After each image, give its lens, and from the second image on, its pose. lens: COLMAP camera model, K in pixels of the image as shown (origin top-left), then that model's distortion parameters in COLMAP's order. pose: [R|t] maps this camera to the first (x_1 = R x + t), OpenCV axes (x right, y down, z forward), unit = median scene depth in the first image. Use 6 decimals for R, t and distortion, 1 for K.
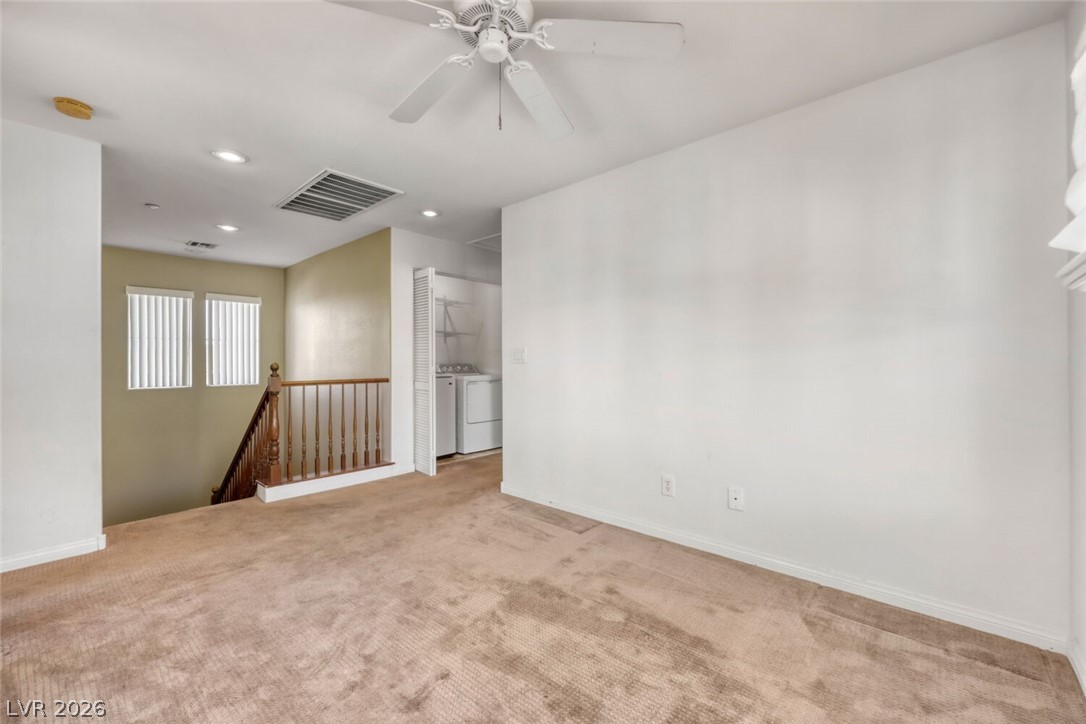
lens RADIAL K [[446.4, 0, 542.6], [0, 446.4, 353.0], [0, 0, 1]] dist [-0.004416, 0.000073]
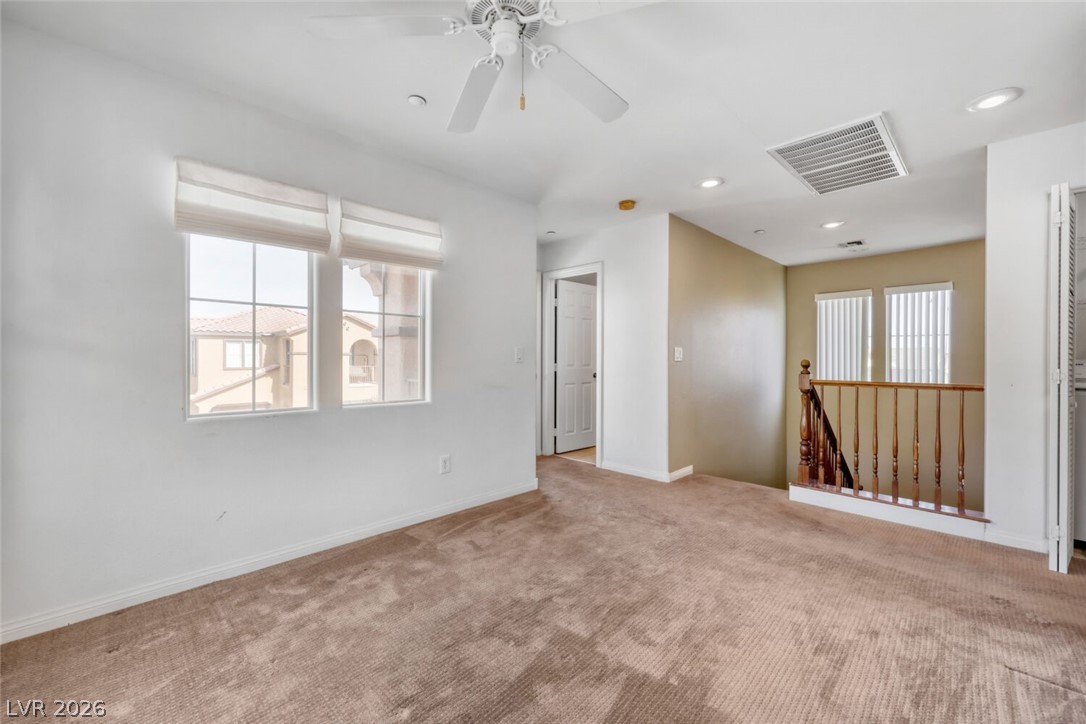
lens RADIAL K [[434.1, 0, 547.3], [0, 434.1, 357.4], [0, 0, 1]] dist [0.001161, 0.000310]
pose [[-0.050575, 0.000840, -0.998720, 0.319341], [0.015420, 0.999881, 0.000060, 0.006883], [0.998601, -0.015398, -0.050582, 0.428680]]
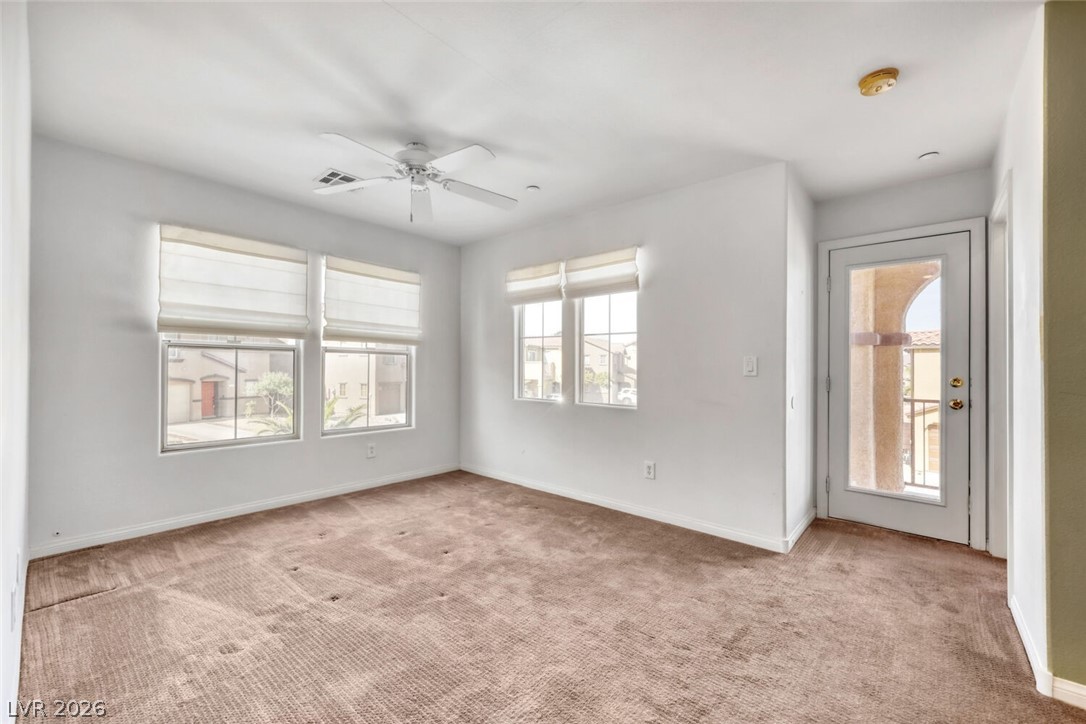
lens RADIAL K [[443.2, 0, 542.9], [0, 443.2, 366.9], [0, 0, 1]] dist [0.000375, 0.000057]
pose [[-0.999541, -0.009377, -0.028811, -0.199001], [-0.008797, 0.999757, -0.020221, 0.017270], [0.028994, -0.019958, -0.999380, 1.013048]]
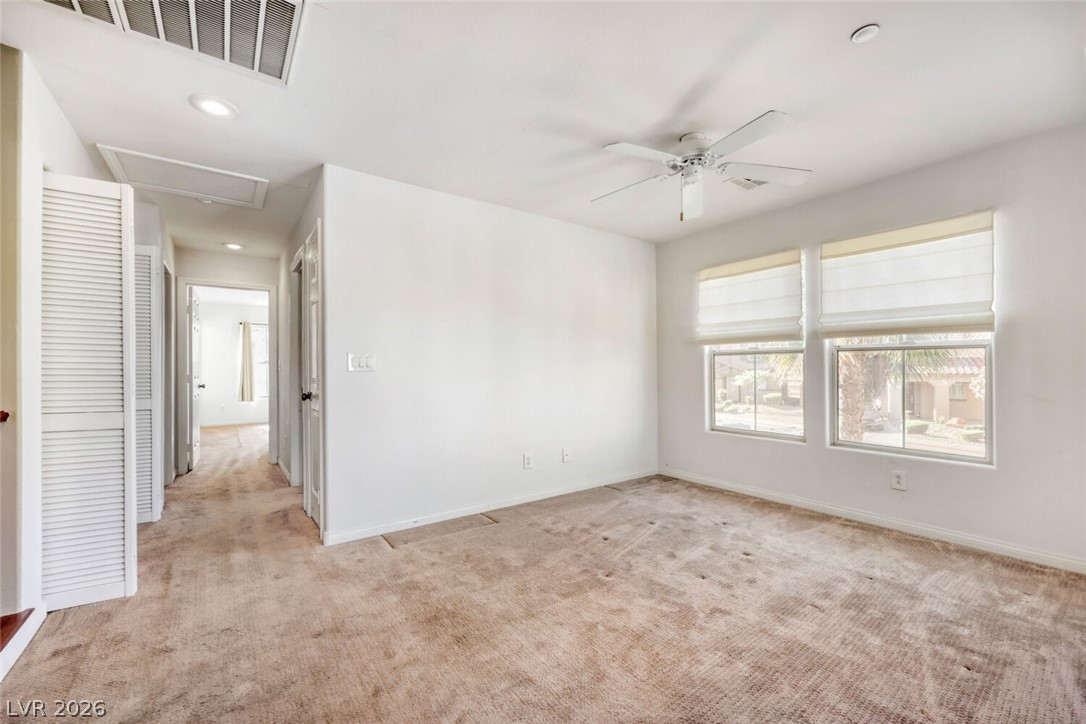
lens RADIAL K [[443.2, 0, 542.9], [0, 443.2, 366.9], [0, 0, 1]] dist [0.000375, 0.000057]
pose [[0.199091, 0.005828, 0.979964, -0.672633], [-0.014009, 0.999897, -0.003101, 0.010962], [-0.979881, -0.013111, 0.199152, 0.455565]]
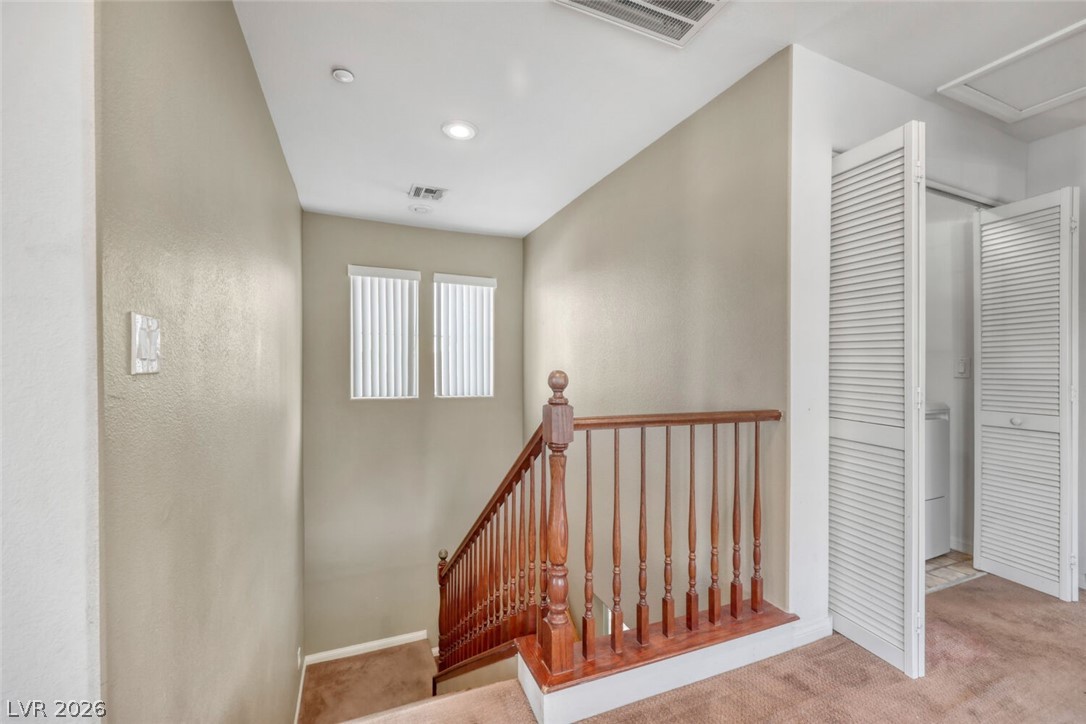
lens RADIAL K [[438.7, 0, 540.3], [0, 438.7, 372.4], [0, 0, 1]] dist [0.001720, 0.000485]
pose [[0.910237, 0.020317, -0.413588, -0.396023], [-0.007613, 0.999448, 0.032342, 0.009419], [0.414017, -0.026290, 0.909889, 0.553998]]
